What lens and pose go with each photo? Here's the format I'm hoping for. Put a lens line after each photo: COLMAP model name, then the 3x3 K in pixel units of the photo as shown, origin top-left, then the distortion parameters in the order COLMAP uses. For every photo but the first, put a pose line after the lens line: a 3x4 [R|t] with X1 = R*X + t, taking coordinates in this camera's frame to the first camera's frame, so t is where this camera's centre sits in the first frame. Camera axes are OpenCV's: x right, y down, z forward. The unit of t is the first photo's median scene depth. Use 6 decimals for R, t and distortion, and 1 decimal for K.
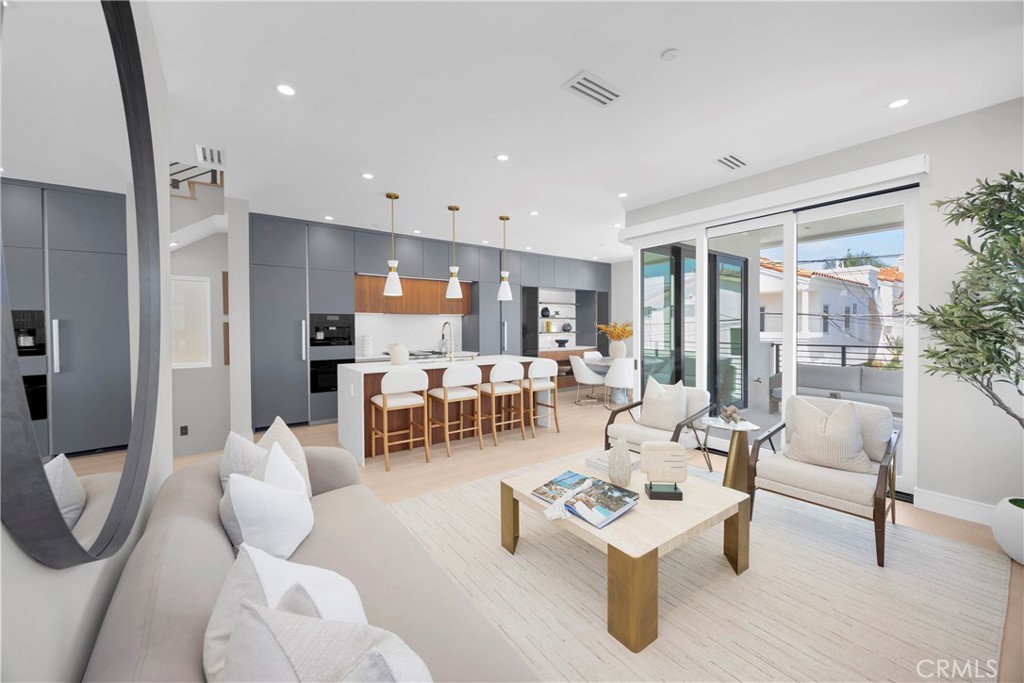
lens RADIAL K [[389.7, 0, 521.6], [0, 389.7, 336.3], [0, 0, 1]] dist [-0.001749, 0.000669]
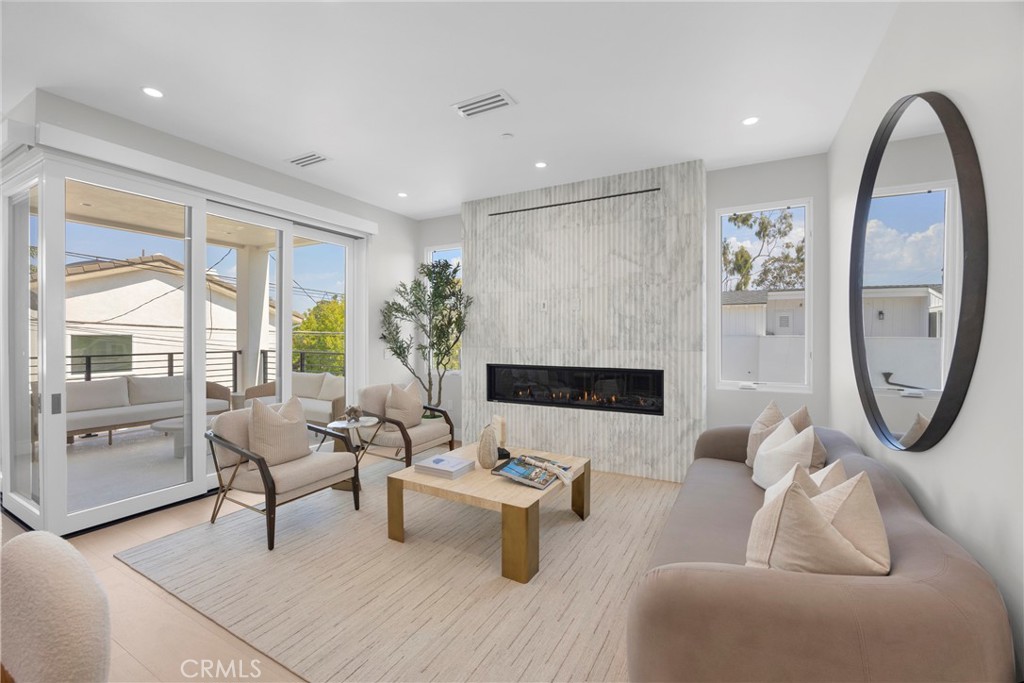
lens RADIAL K [[426.3, 0, 511.3], [0, 426.3, 337.7], [0, 0, 1]] dist [-0.012333, 0.000163]
pose [[-0.397244, -0.000935, 0.917713, -0.335969], [0.016847, 0.999824, 0.008311, -0.007434], [-0.917559, 0.018762, -0.397158, 0.445939]]
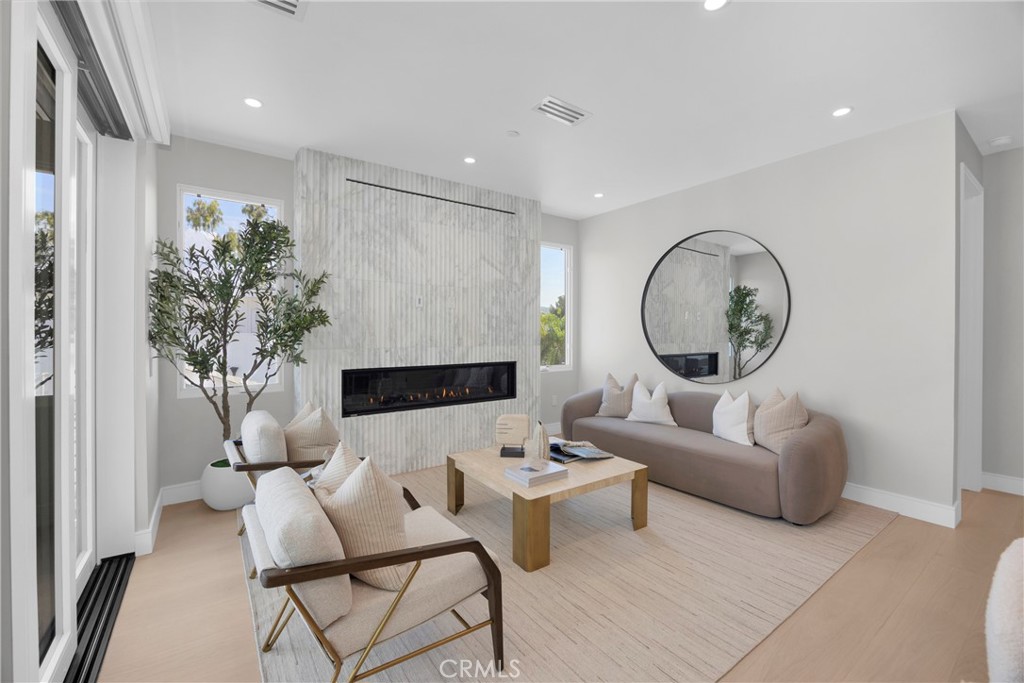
lens RADIAL K [[426.3, 0, 513.3], [0, 426.3, 336.3], [0, 0, 1]] dist [-0.012333, 0.000163]
pose [[-0.999418, 0.000328, 0.034102, 0.131210], [0.001321, 0.999575, 0.029117, -0.018727], [-0.034078, 0.029145, -0.998994, 0.769983]]
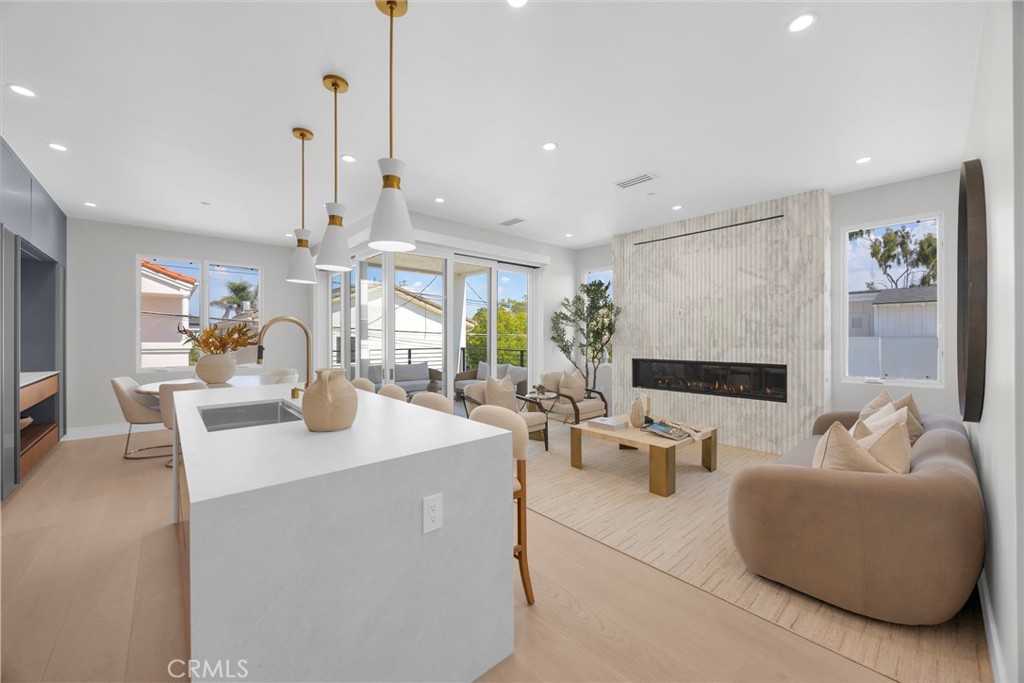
lens RADIAL K [[389.7, 0, 510.9], [0, 389.7, 338.5], [0, 0, 1]] dist [-0.001749, 0.000669]
pose [[-0.072177, 0.000176, 0.997392, -0.508230], [0.018884, 0.999821, 0.001190, -0.007982], [-0.997213, 0.018921, -0.072168, 0.533041]]
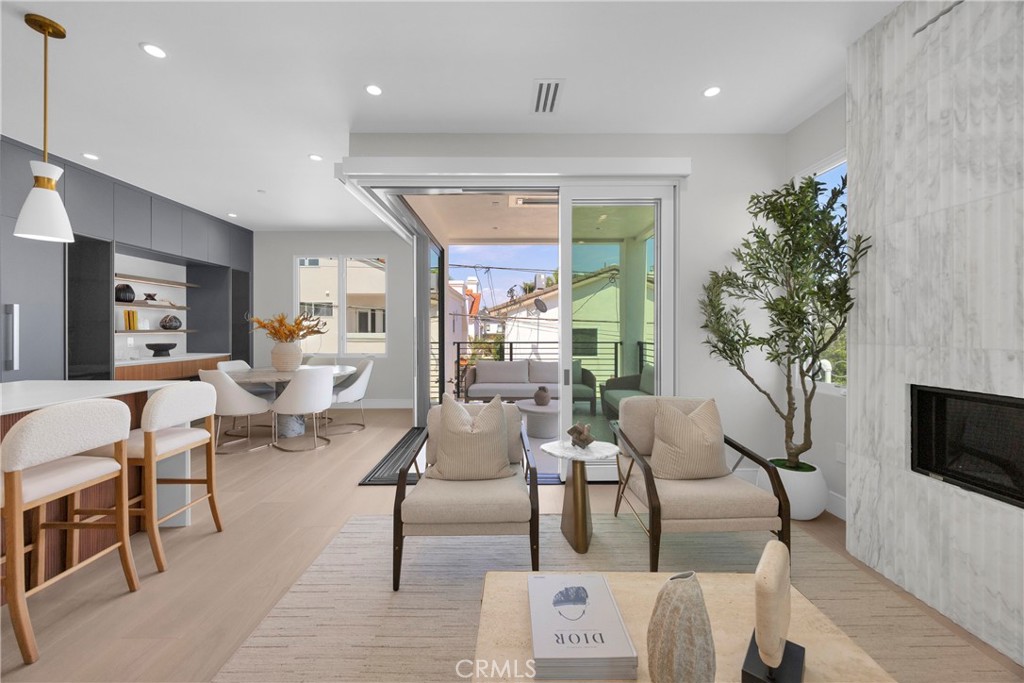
lens RADIAL K [[389.7, 0, 508.9], [0, 389.7, 333.3], [0, 0, 1]] dist [-0.001749, 0.000669]
pose [[0.611787, -0.003387, 0.791016, -0.040003], [0.012951, 0.999900, -0.005736, 0.003598], [-0.790917, 0.013753, 0.611769, 0.240914]]
